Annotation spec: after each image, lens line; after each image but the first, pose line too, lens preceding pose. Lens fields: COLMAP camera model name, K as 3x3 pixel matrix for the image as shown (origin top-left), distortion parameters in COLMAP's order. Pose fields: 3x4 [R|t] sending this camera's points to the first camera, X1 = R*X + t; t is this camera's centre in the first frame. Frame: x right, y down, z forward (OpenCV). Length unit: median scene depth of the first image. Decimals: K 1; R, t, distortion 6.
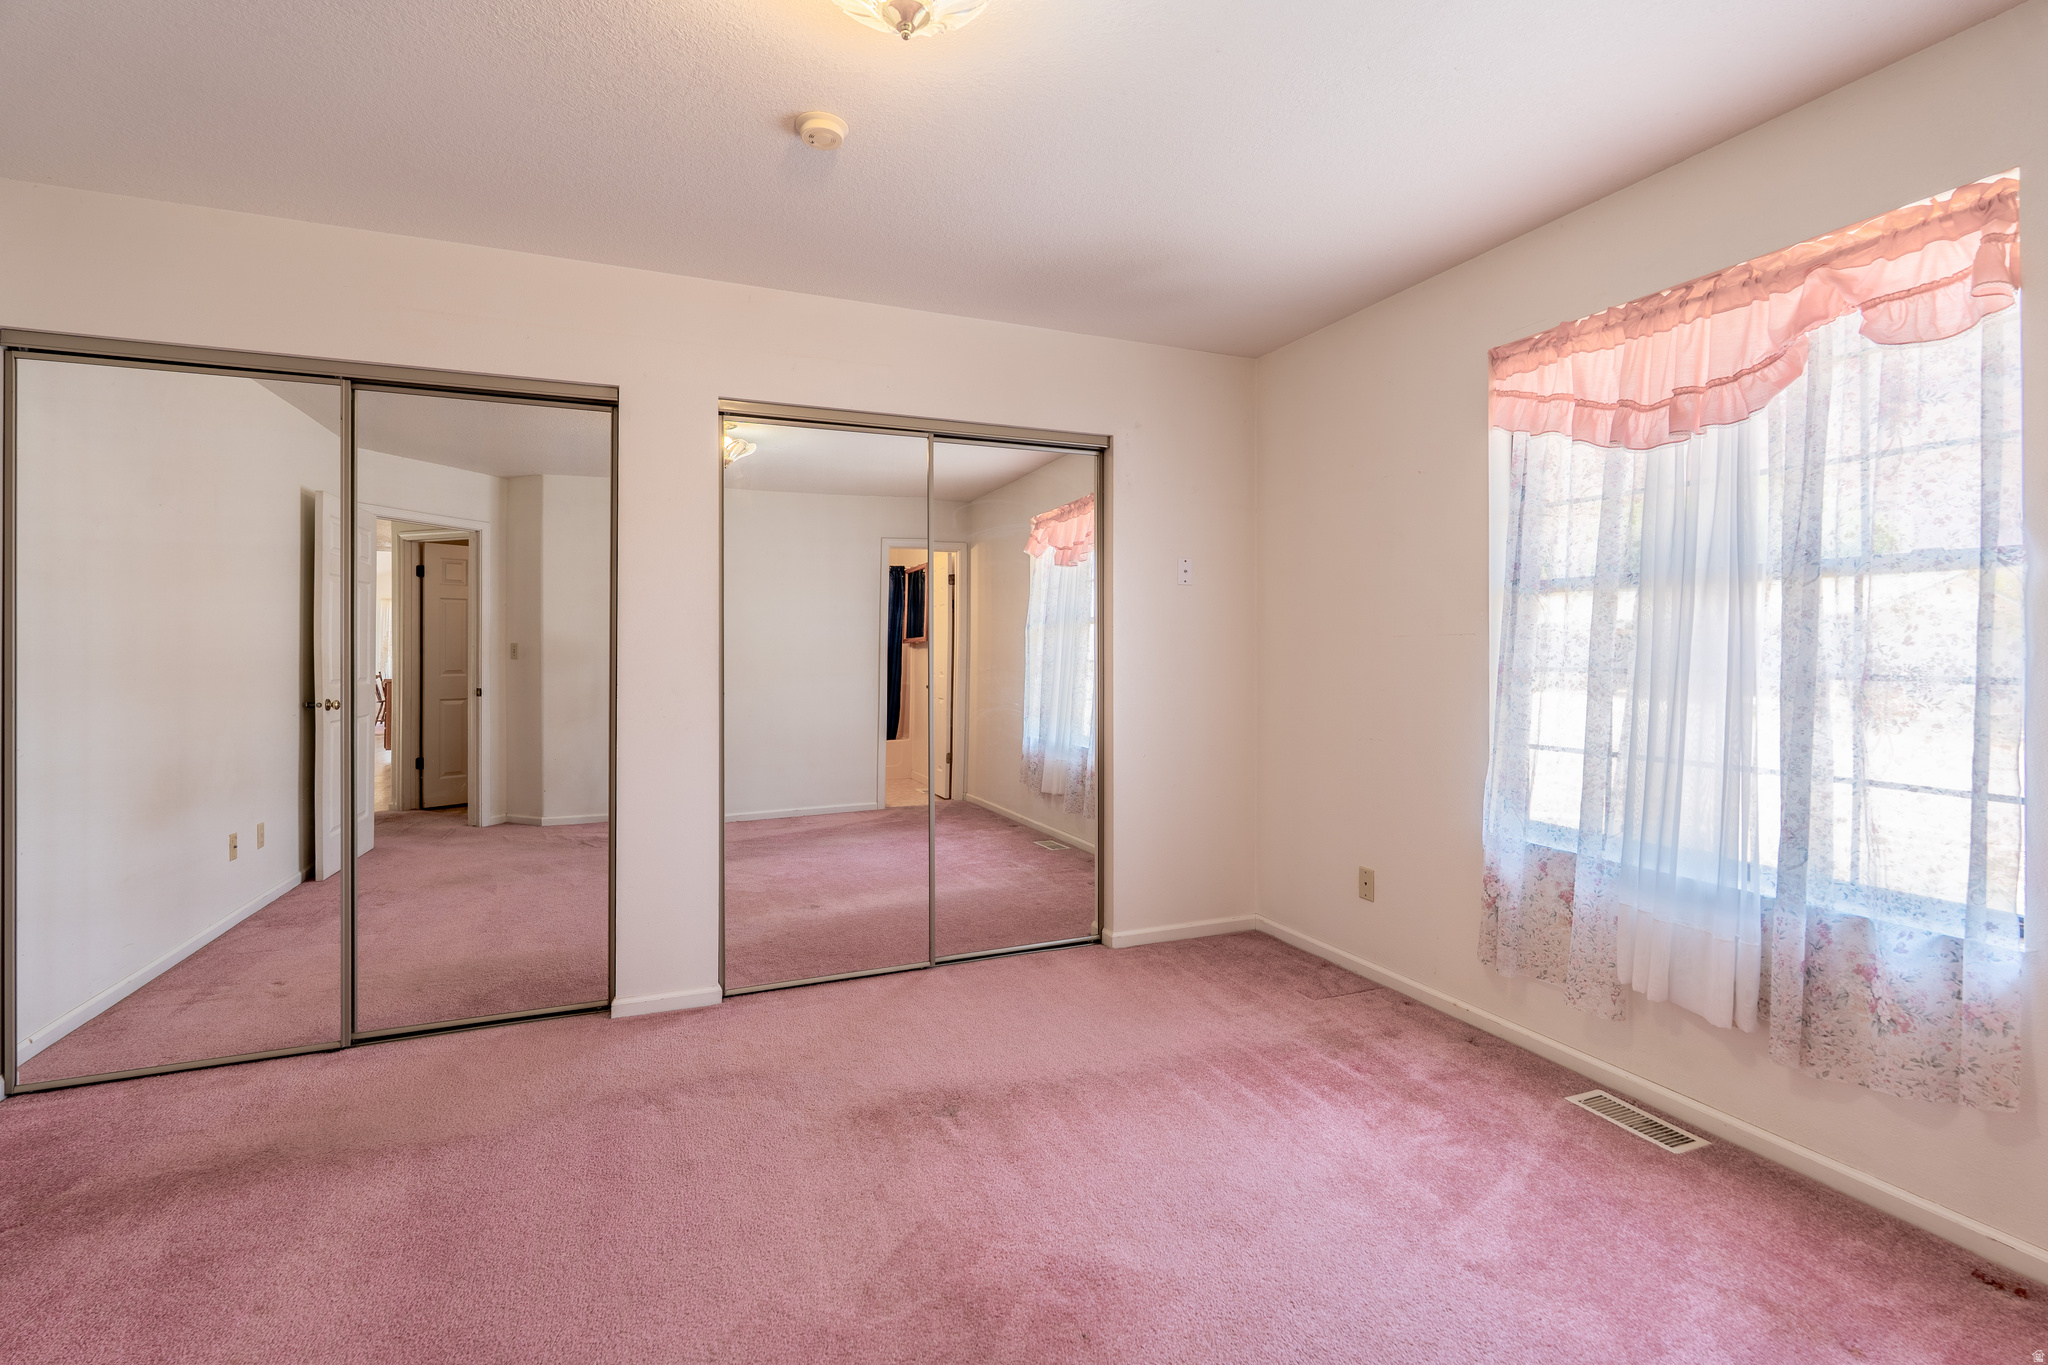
lens RADIAL K [[933.6, 0, 1024.0], [0, 933.6, 682.5], [0, 0, 1]] dist [-0.001144, -0.000494]
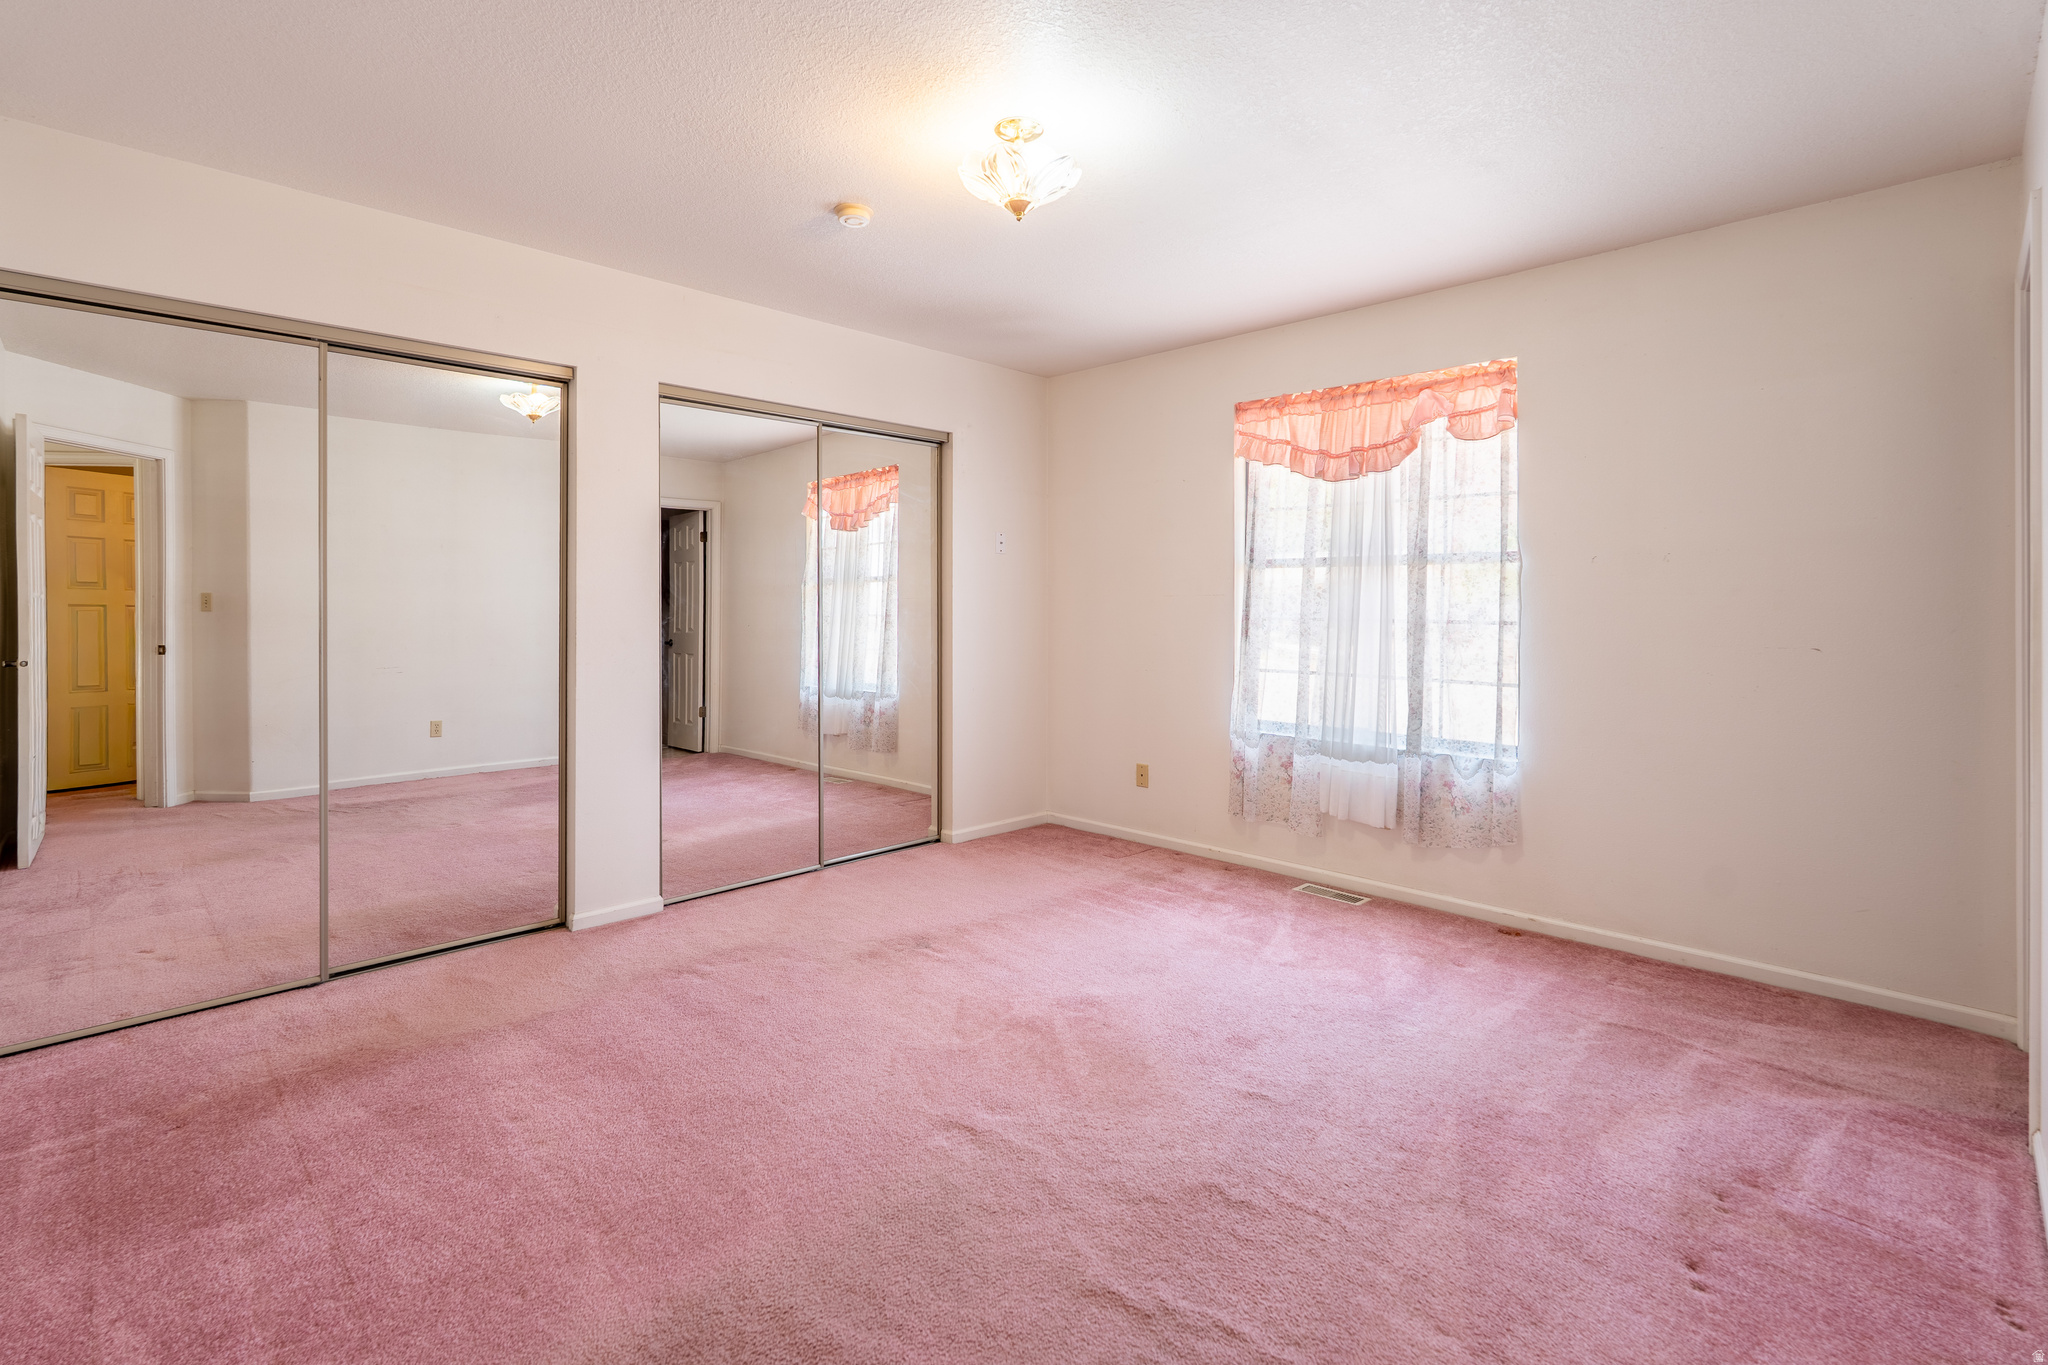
lens RADIAL K [[942.5, 0, 1022.0], [0, 942.5, 655.2], [0, 0, 1]] dist [0.000149, -0.000090]
pose [[0.925407, -0.015472, 0.378659, -0.478454], [0.008869, 0.999777, 0.019177, 0.014538], [-0.378871, -0.014388, 0.925338, -0.324735]]
